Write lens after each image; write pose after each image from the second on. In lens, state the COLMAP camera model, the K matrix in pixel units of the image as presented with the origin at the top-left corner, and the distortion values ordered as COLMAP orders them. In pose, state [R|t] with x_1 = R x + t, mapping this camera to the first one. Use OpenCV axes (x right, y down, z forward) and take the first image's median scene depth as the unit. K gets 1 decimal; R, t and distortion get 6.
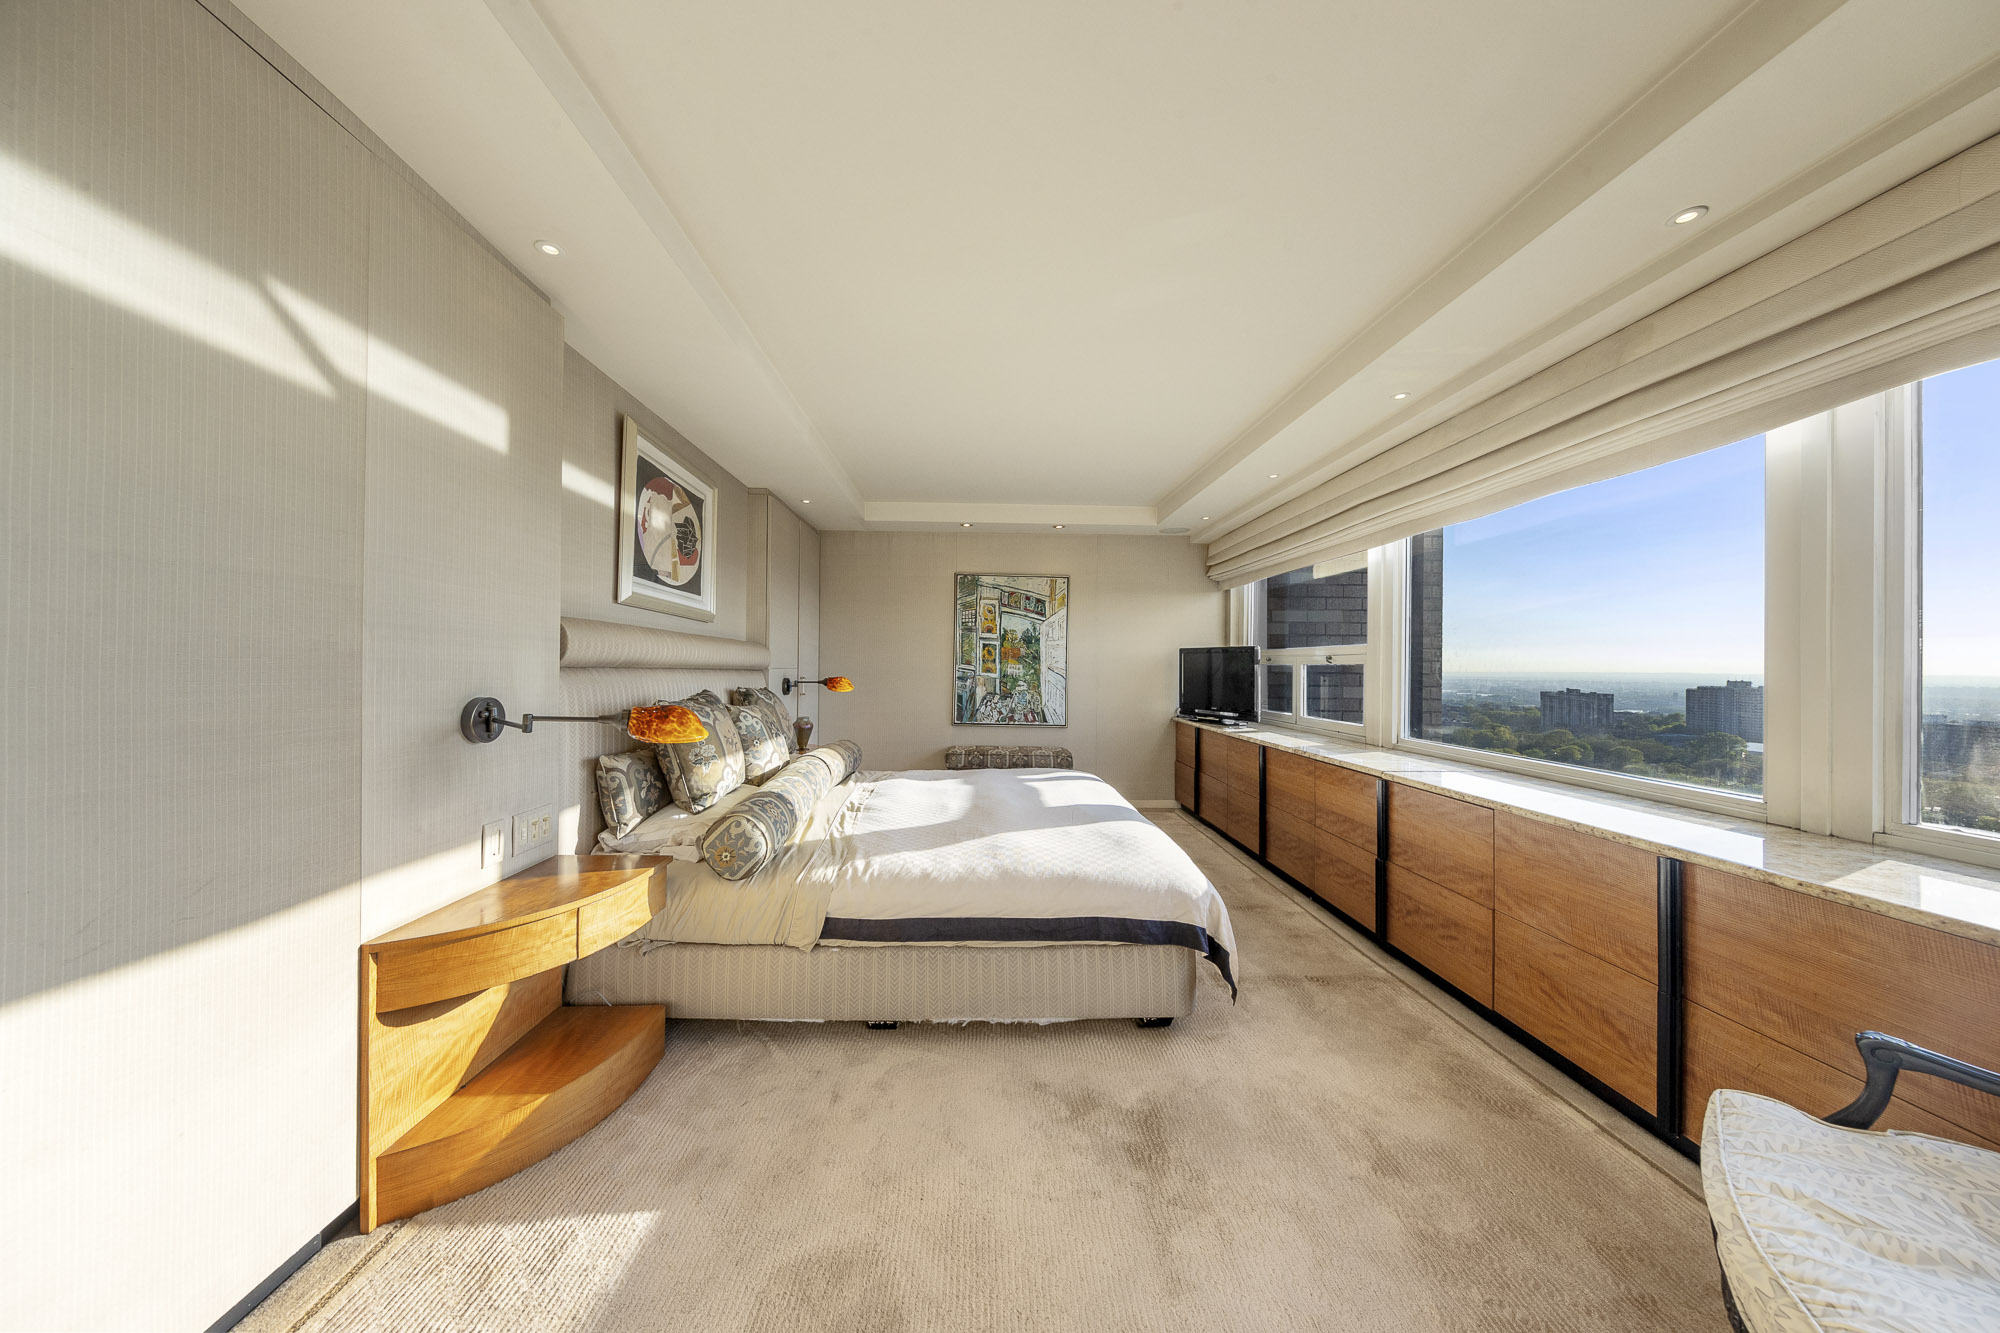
lens RADIAL K [[632.7, 0, 991.0], [0, 632.7, 661.9], [0, 0, 1]] dist [0.006541, -0.001943]
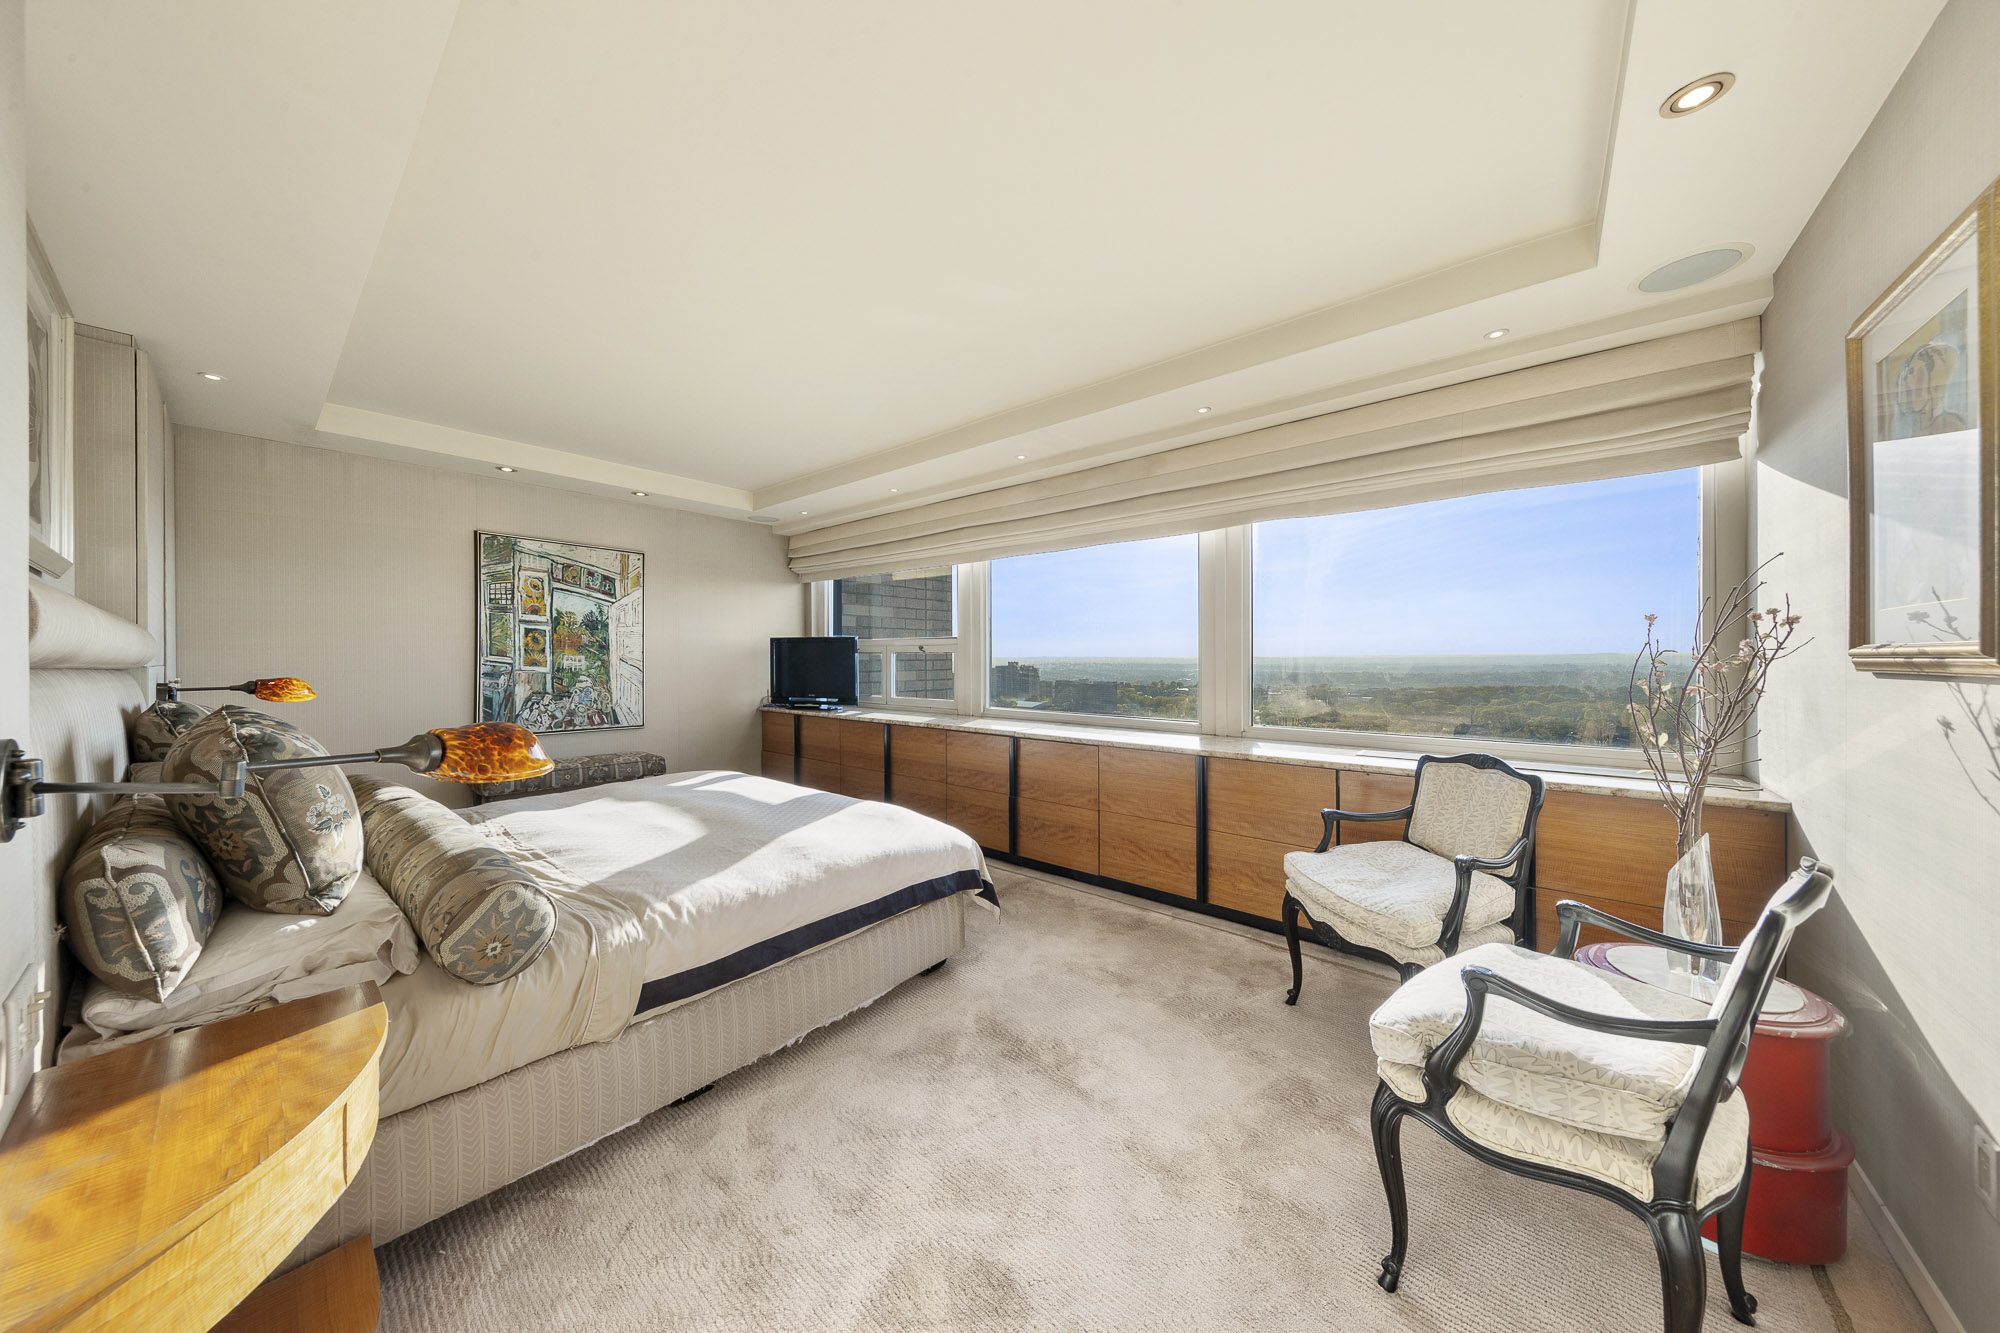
lens RADIAL K [[632.7, 0, 996.7], [0, 632.7, 657.8], [0, 0, 1]] dist [0.006541, -0.001943]
pose [[0.666997, -0.011442, 0.744972, -0.490976], [0.003284, 0.999918, 0.012418, -0.002131], [-0.745053, -0.005836, 0.666980, 0.150495]]
